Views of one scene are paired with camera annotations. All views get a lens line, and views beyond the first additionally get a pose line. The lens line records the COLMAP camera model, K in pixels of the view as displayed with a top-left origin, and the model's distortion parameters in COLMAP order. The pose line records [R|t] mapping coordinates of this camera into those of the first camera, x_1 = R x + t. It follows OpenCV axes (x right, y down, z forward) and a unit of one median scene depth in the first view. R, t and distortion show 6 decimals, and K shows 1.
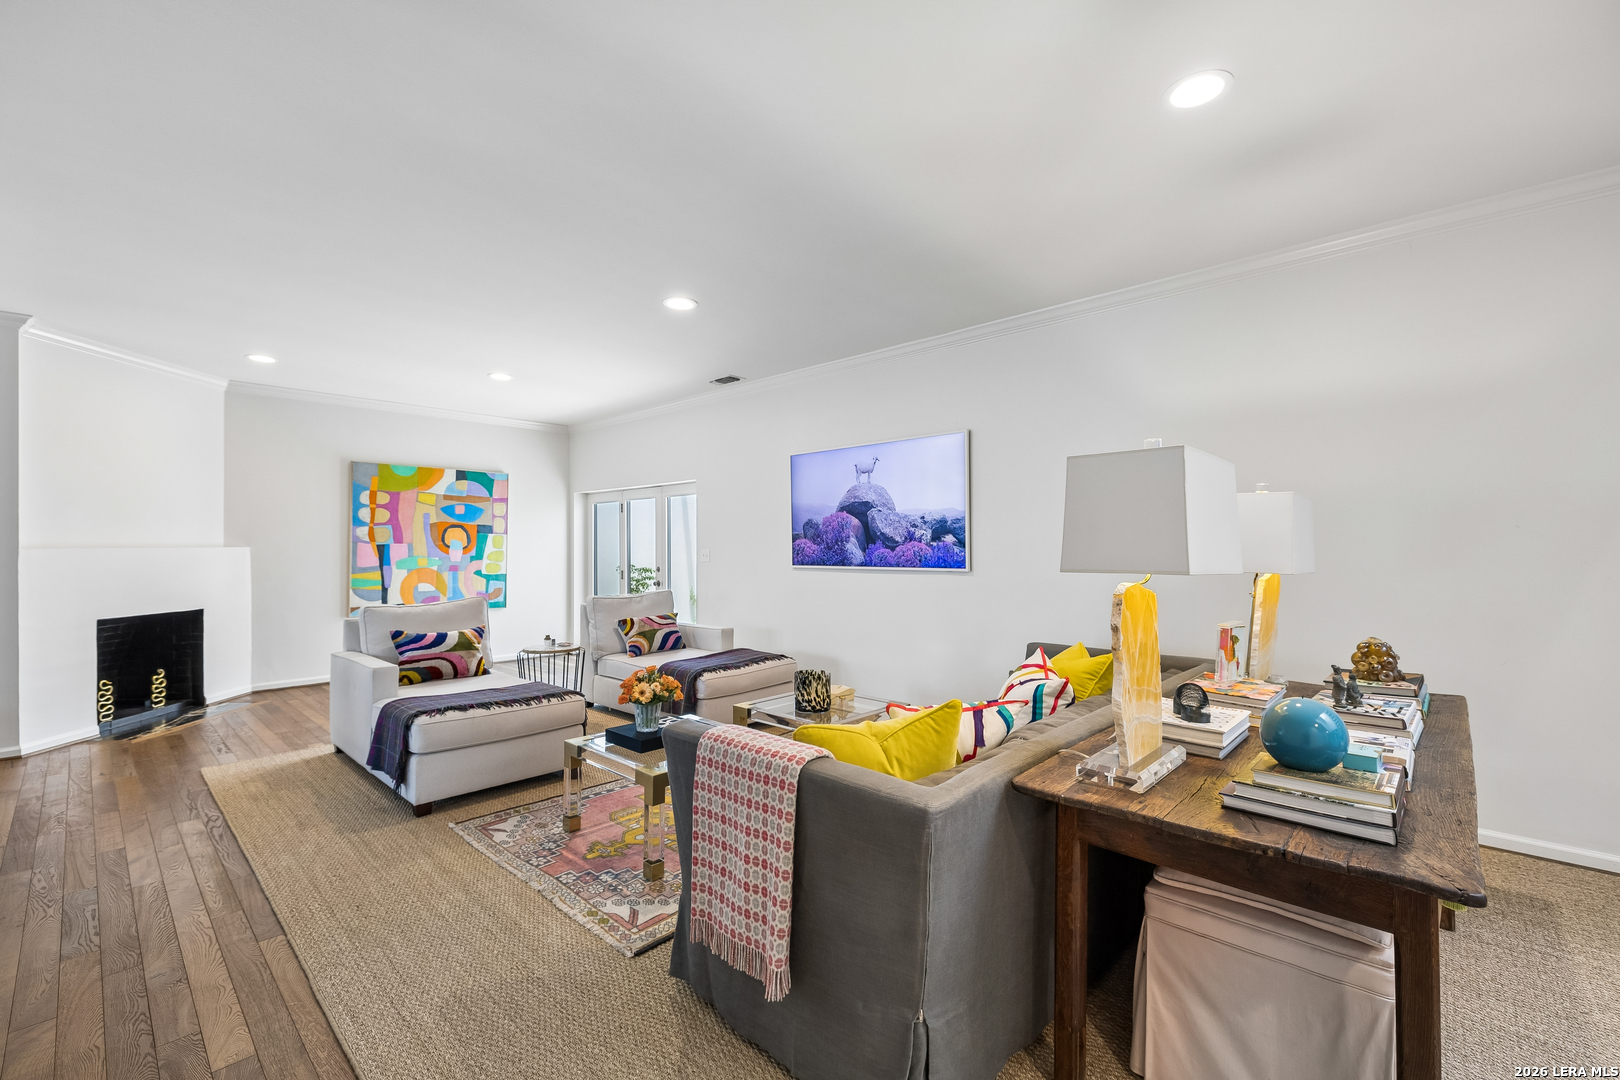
lens RADIAL K [[679.7, 0, 802.7], [0, 679.7, 541.1], [0, 0, 1]] dist [-0.001304, 0.000989]
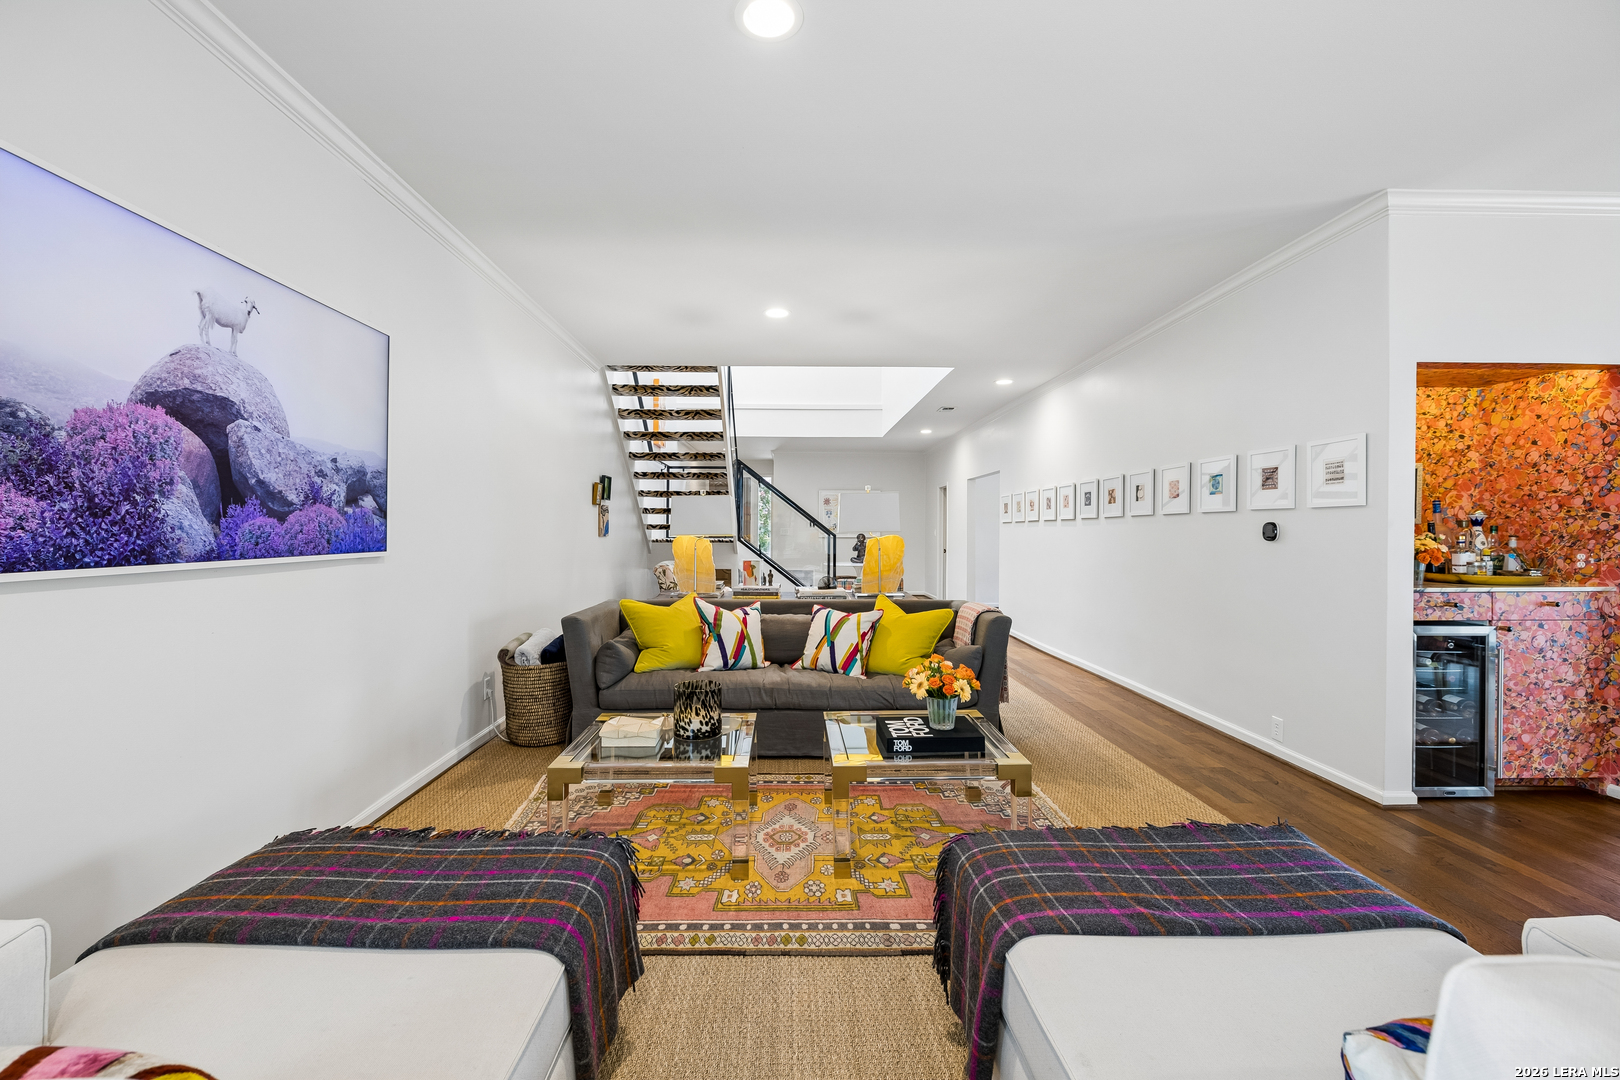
lens RADIAL K [[679.7, 0, 782.1], [0, 679.7, 532.7], [0, 0, 1]] dist [-0.001304, 0.000989]
pose [[-0.688798, -0.002952, 0.724947, -0.385614], [-0.008428, 0.999957, -0.003935, 0.018241], [-0.724904, -0.008820, -0.688793, 0.941612]]
